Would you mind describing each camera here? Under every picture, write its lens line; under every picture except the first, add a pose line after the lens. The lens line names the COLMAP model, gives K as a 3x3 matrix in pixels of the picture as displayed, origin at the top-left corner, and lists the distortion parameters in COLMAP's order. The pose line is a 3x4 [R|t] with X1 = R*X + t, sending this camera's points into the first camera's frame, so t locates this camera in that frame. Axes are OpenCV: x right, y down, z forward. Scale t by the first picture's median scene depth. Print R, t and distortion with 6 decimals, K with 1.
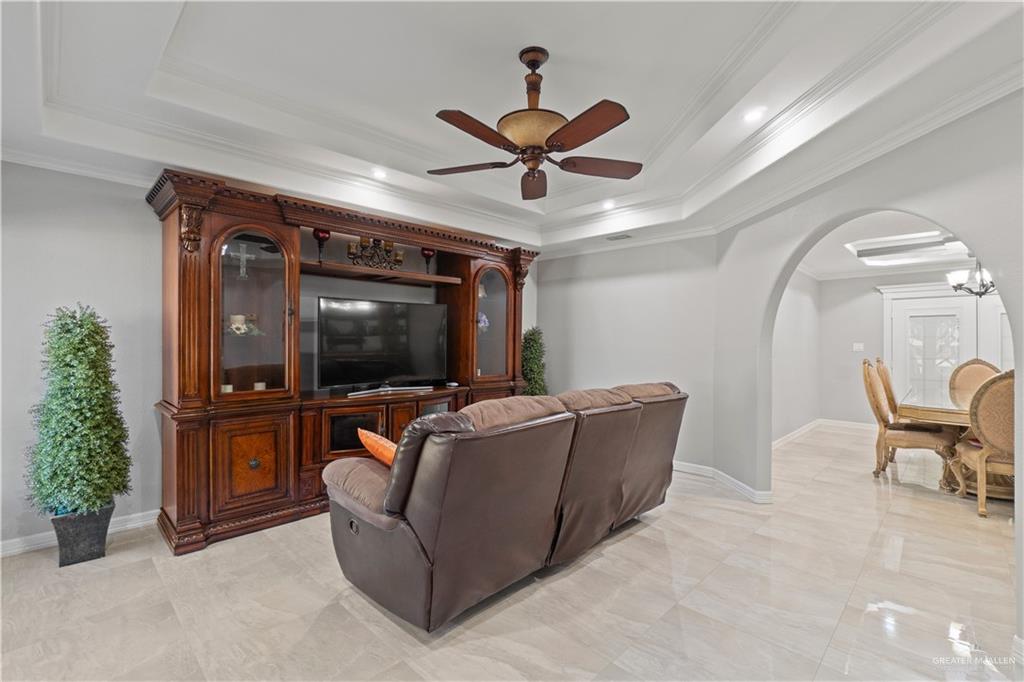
lens RADIAL K [[447.1, 0, 512.5], [0, 447.1, 340.5], [0, 0, 1]] dist [0.001257, -0.000114]
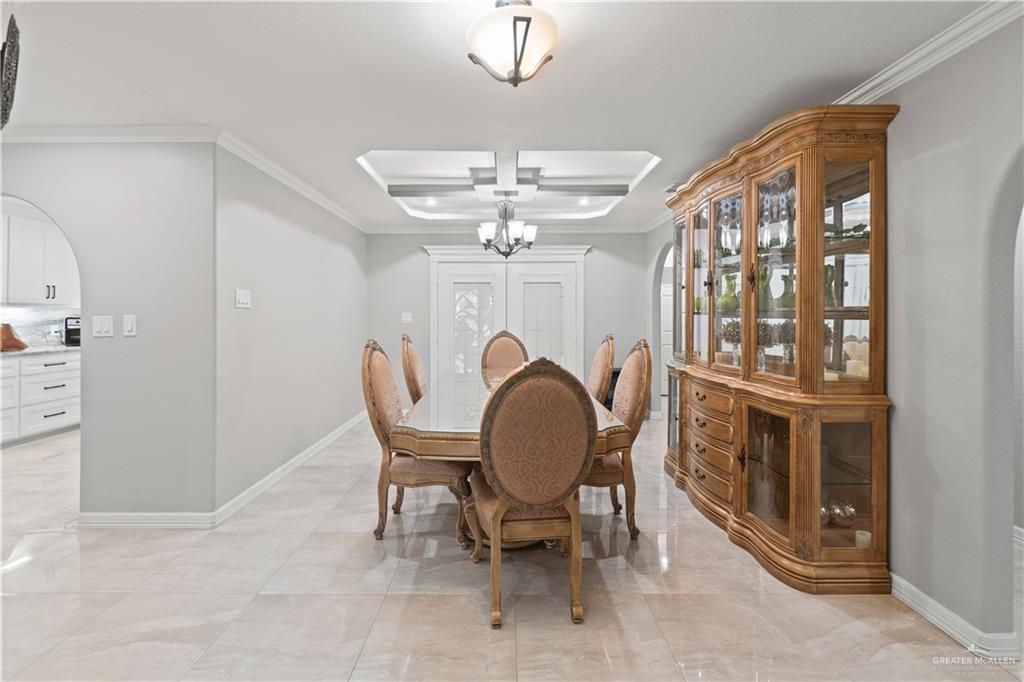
lens RADIAL K [[447.1, 0, 505.1], [0, 447.1, 313.8], [0, 0, 1]] dist [0.001257, -0.000114]
pose [[0.707327, -0.001877, 0.706884, 0.448441], [-0.002197, 0.999986, 0.004854, 0.003315], [-0.706883, -0.004986, 0.707312, 0.405807]]
